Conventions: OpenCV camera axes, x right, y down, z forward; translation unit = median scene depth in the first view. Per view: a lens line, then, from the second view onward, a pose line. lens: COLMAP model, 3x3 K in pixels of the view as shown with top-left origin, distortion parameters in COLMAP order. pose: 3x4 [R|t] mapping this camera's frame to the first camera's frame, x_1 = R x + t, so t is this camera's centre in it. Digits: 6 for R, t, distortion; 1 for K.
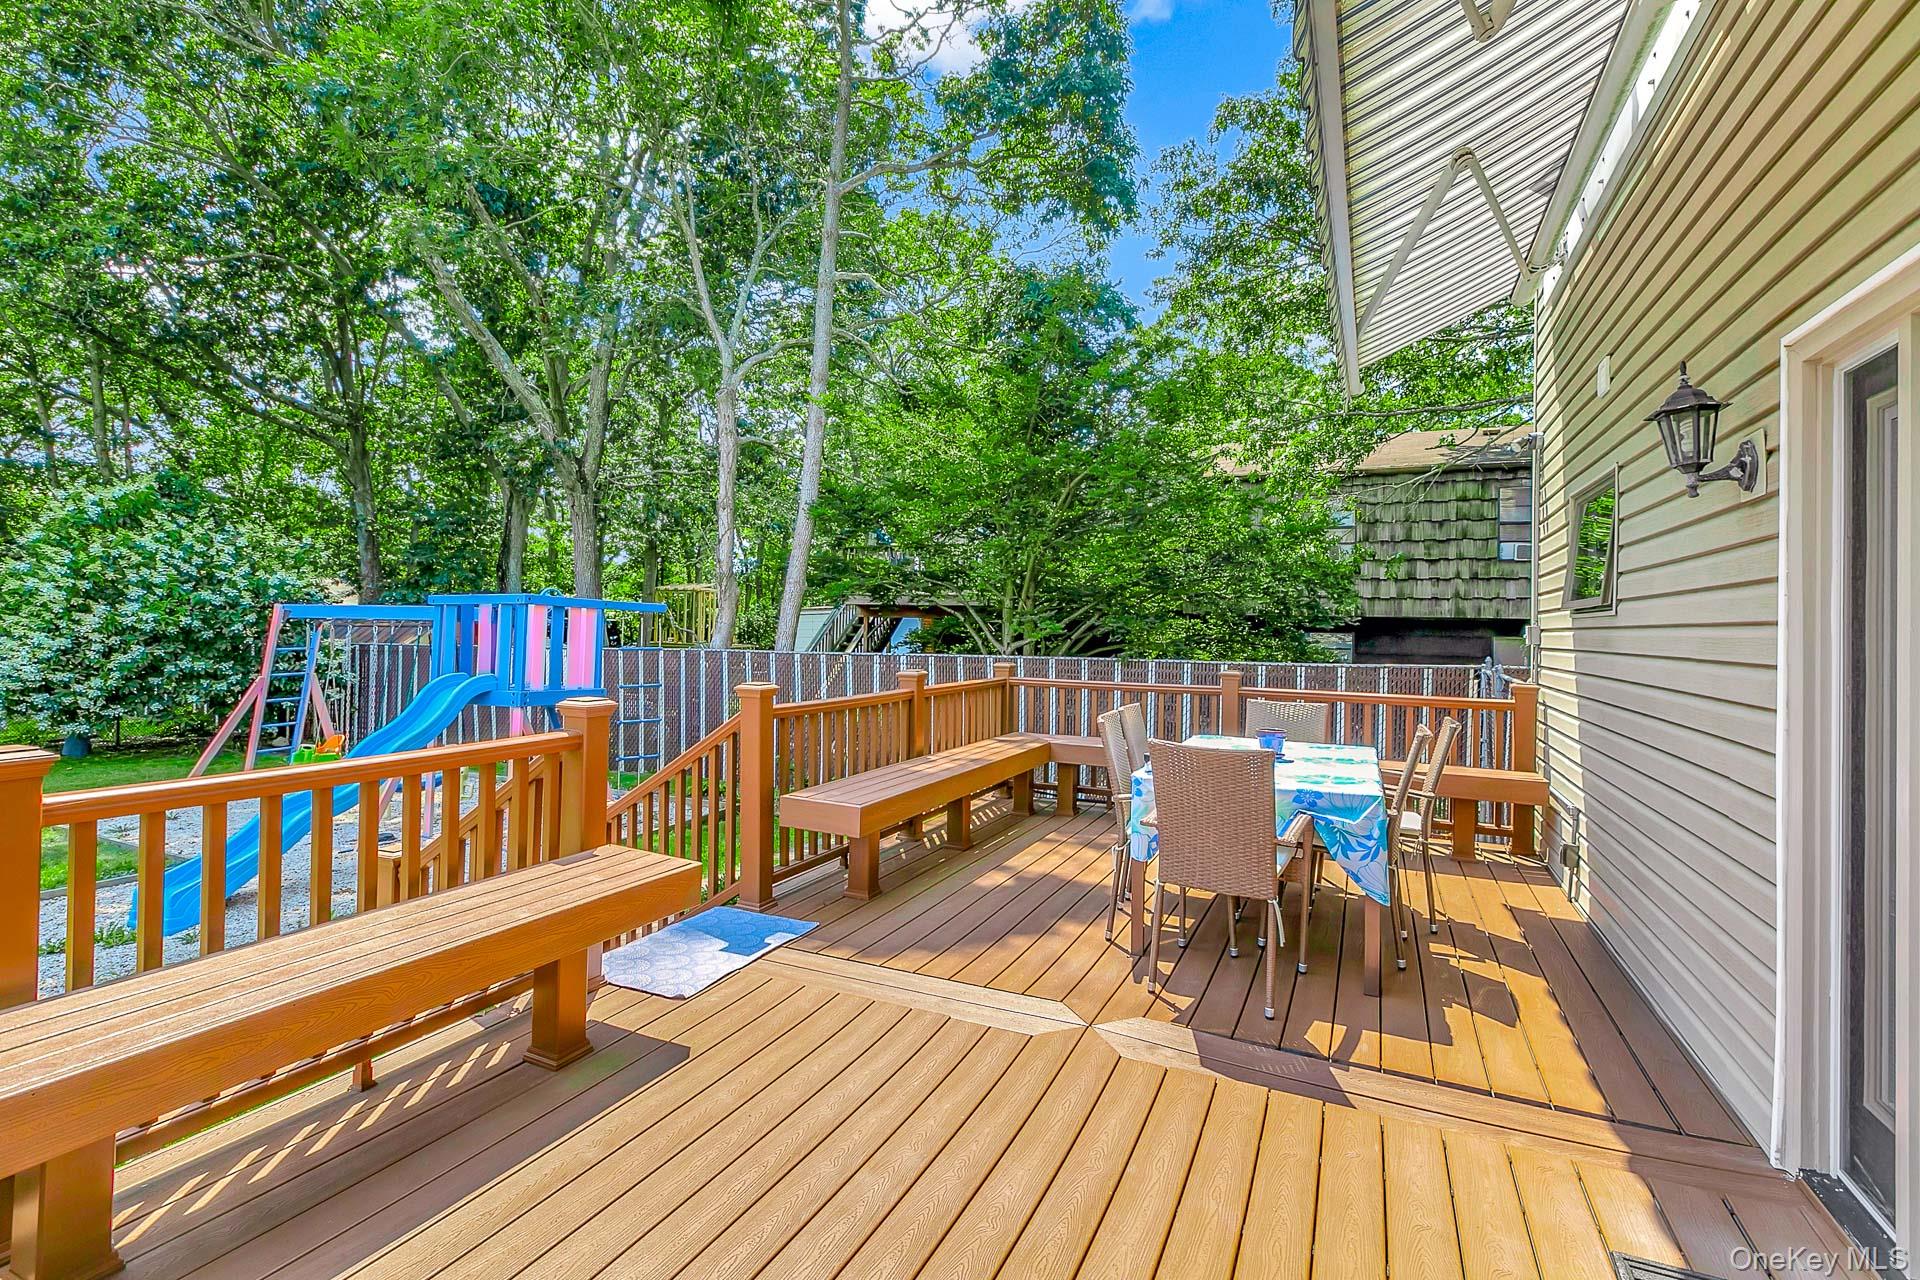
lens RADIAL K [[889.5, 0, 958.6], [0, 889.5, 619.8], [0, 0, 1]] dist [-0.005294, -0.001053]
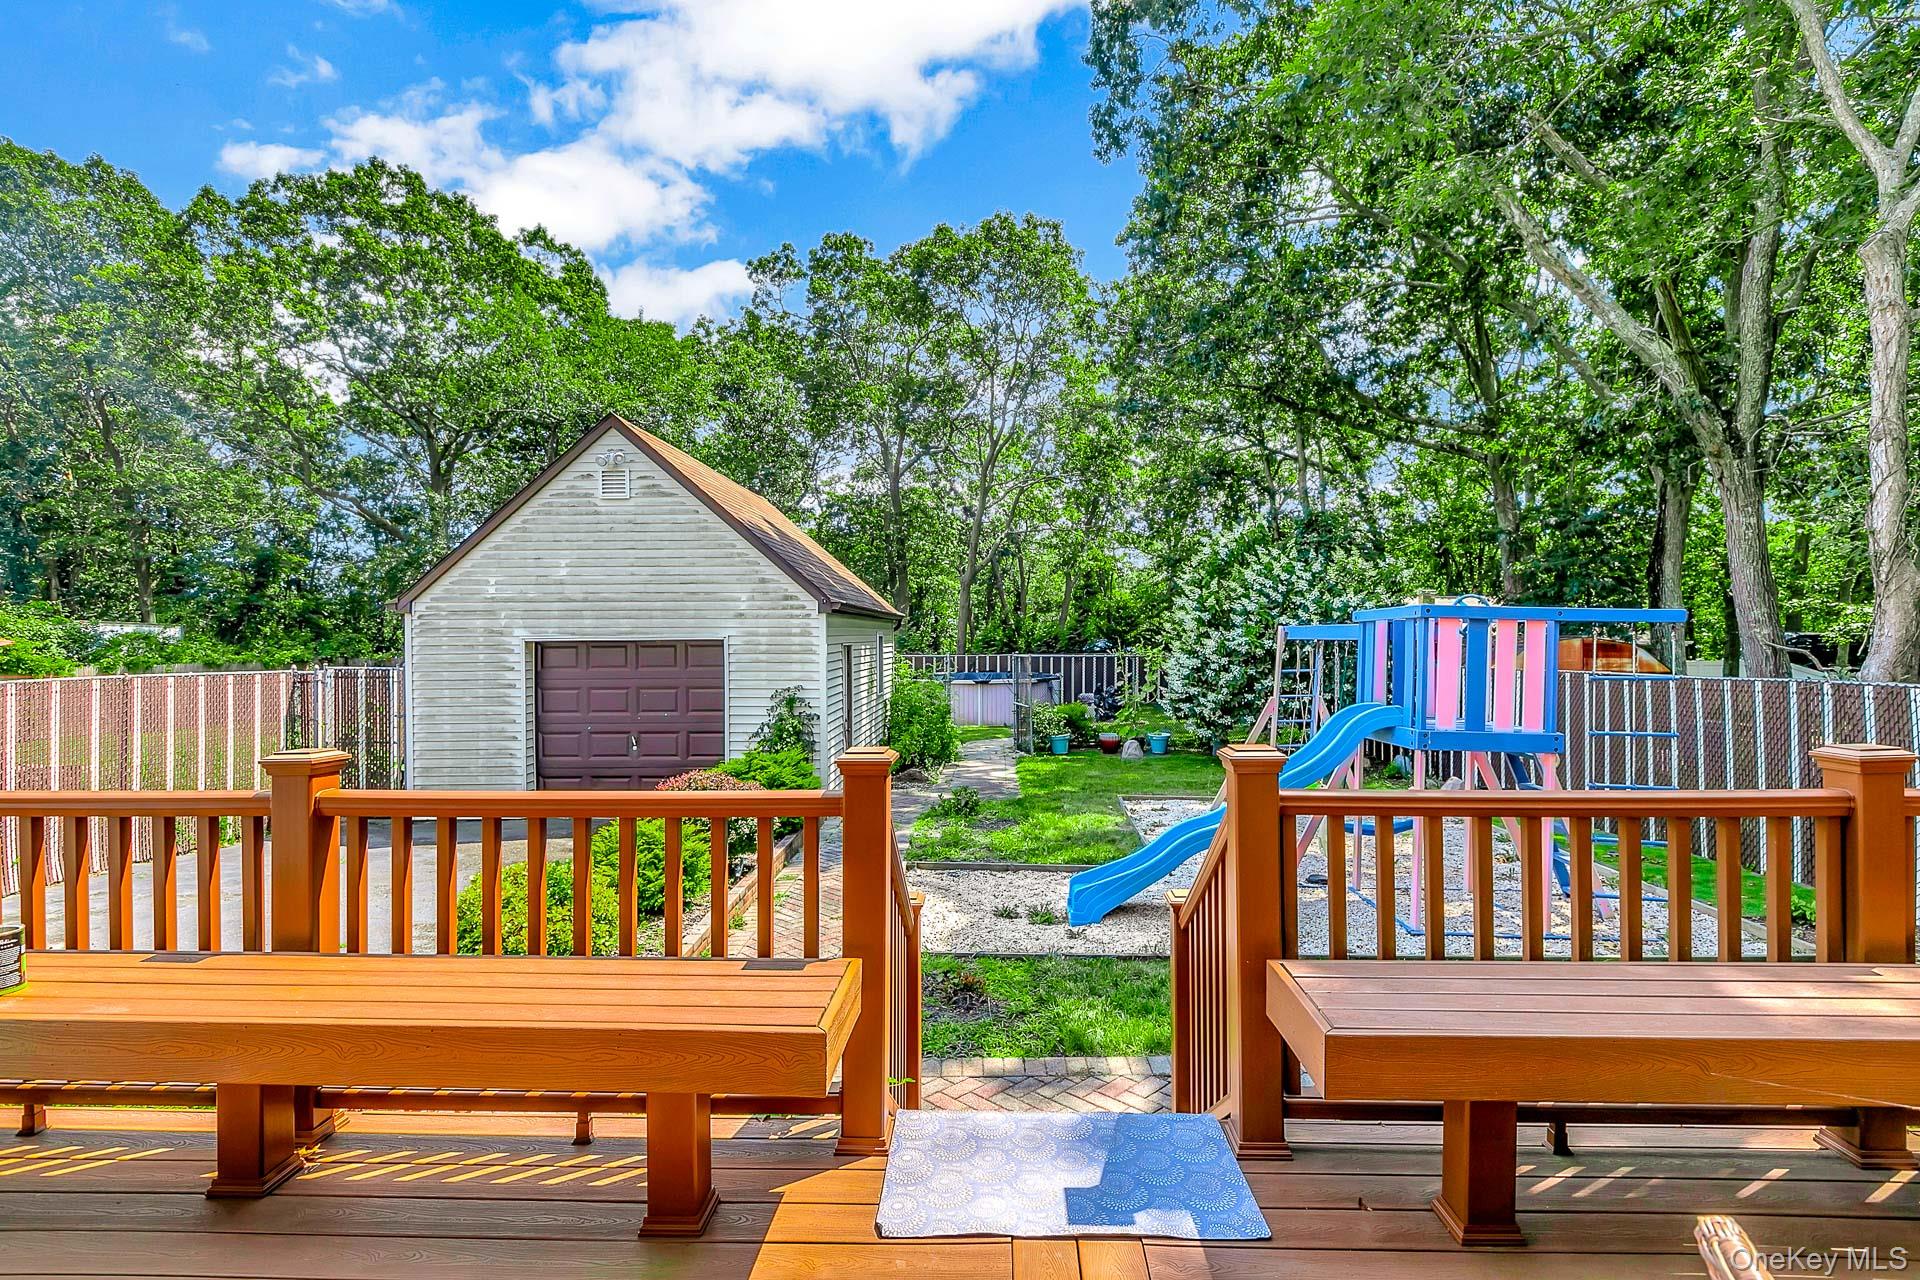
lens RADIAL K [[965.5, 0, 959.3], [0, 965.5, 638.4], [0, 0, 1]] dist [0.003012, -0.003008]
pose [[0.381275, -0.017784, -0.924291, 0.086166], [0.017279, 0.999777, -0.012109, 0.002400], [0.924300, -0.011353, 0.381497, 0.190957]]
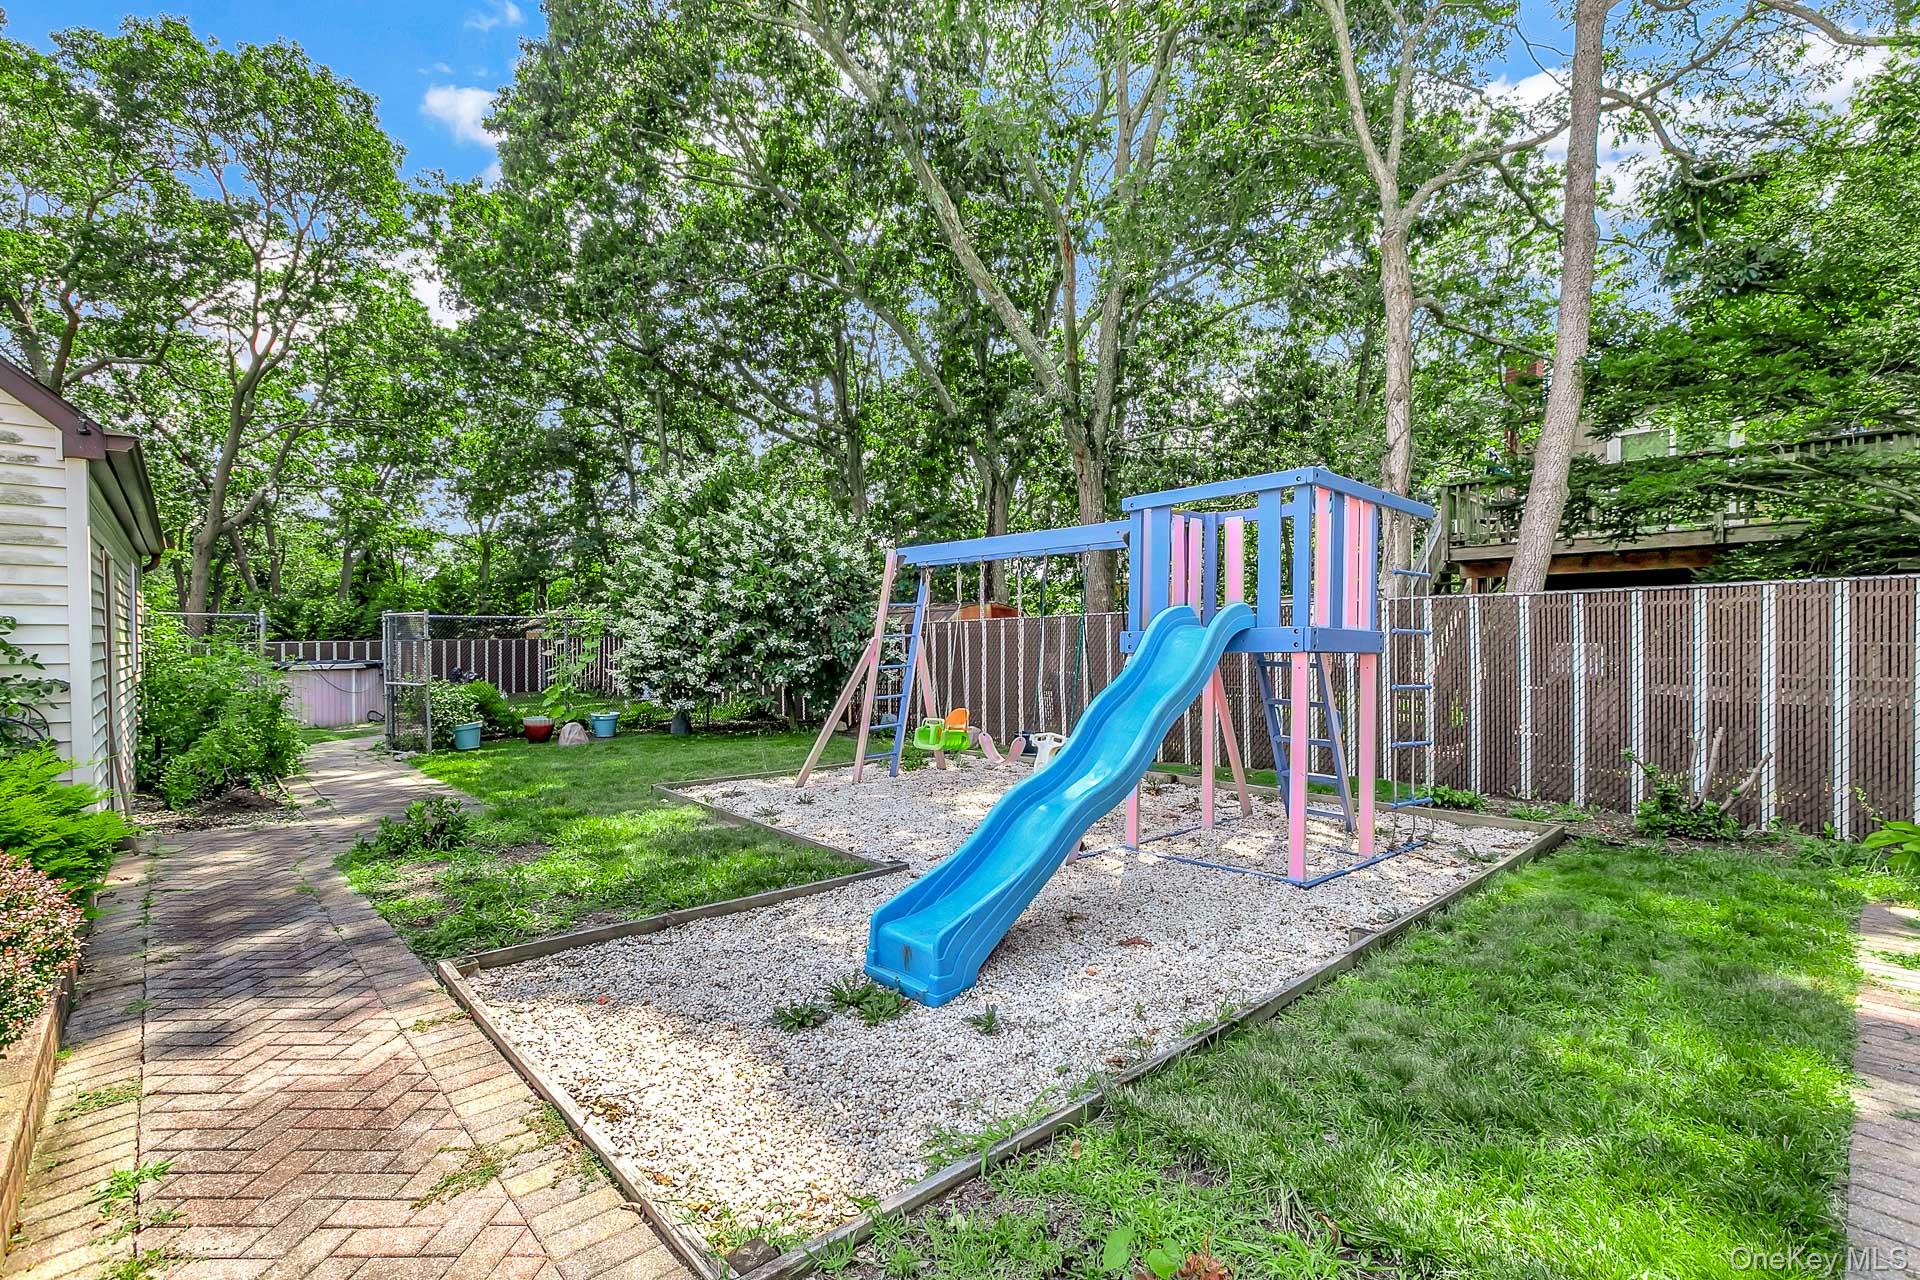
lens RADIAL K [[859.7, 0, 971.3], [0, 859.7, 642.3], [0, 0, 1]] dist [0.001260, -0.001460]
pose [[0.920511, -0.020566, -0.390174, -0.315158], [0.024859, 0.999673, 0.005957, 0.051828], [0.389924, -0.015183, 0.920722, 0.229487]]
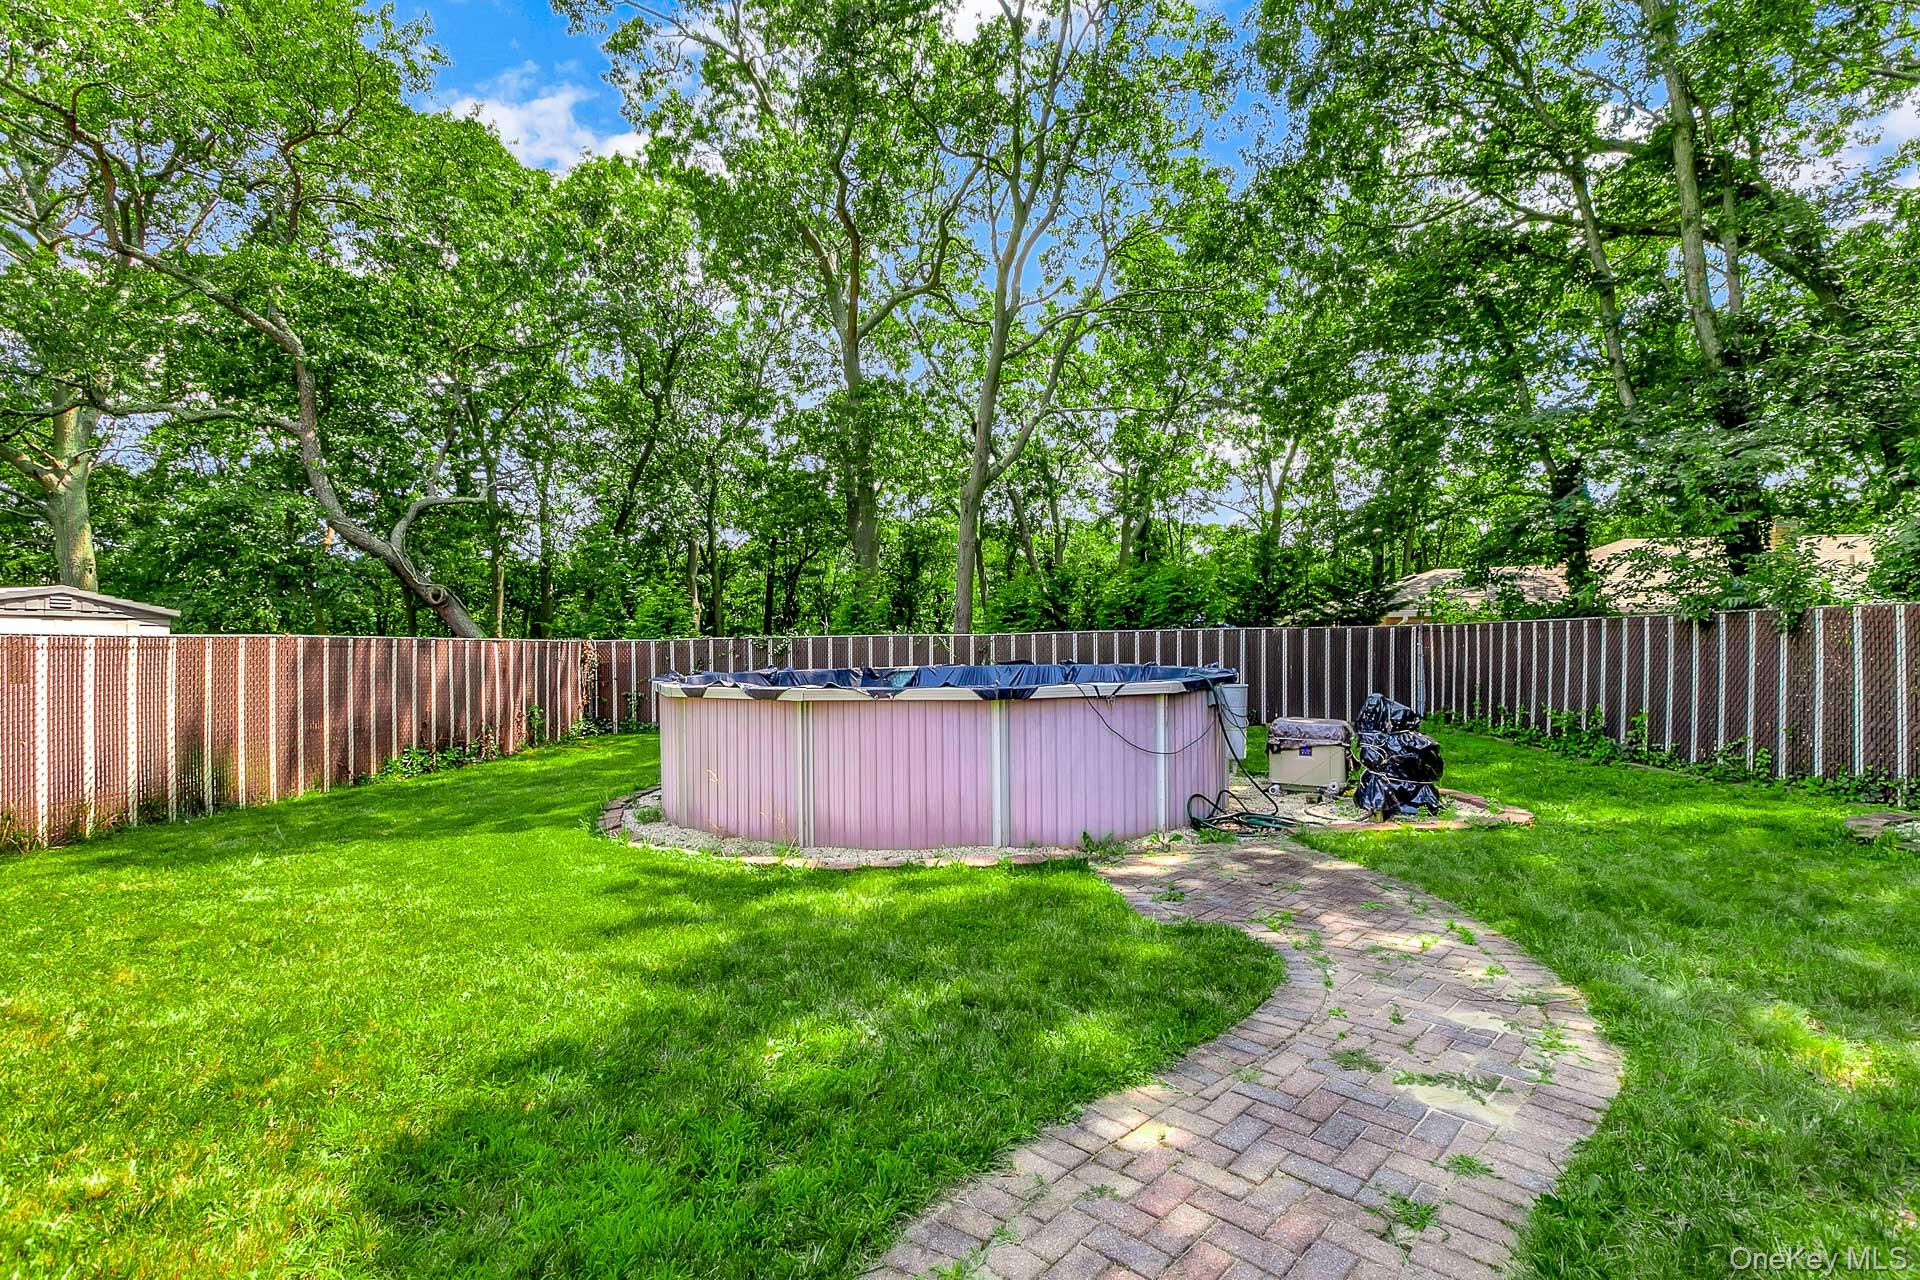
lens RADIAL K [[917.1, 0, 959.7], [0, 917.1, 644.2], [0, 0, 1]] dist [0.002816, -0.000657]
pose [[0.360889, -0.013913, -0.932505, -1.302719], [0.022791, 0.999722, -0.006096, 0.046186], [0.932330, -0.019053, 0.361106, 0.802086]]
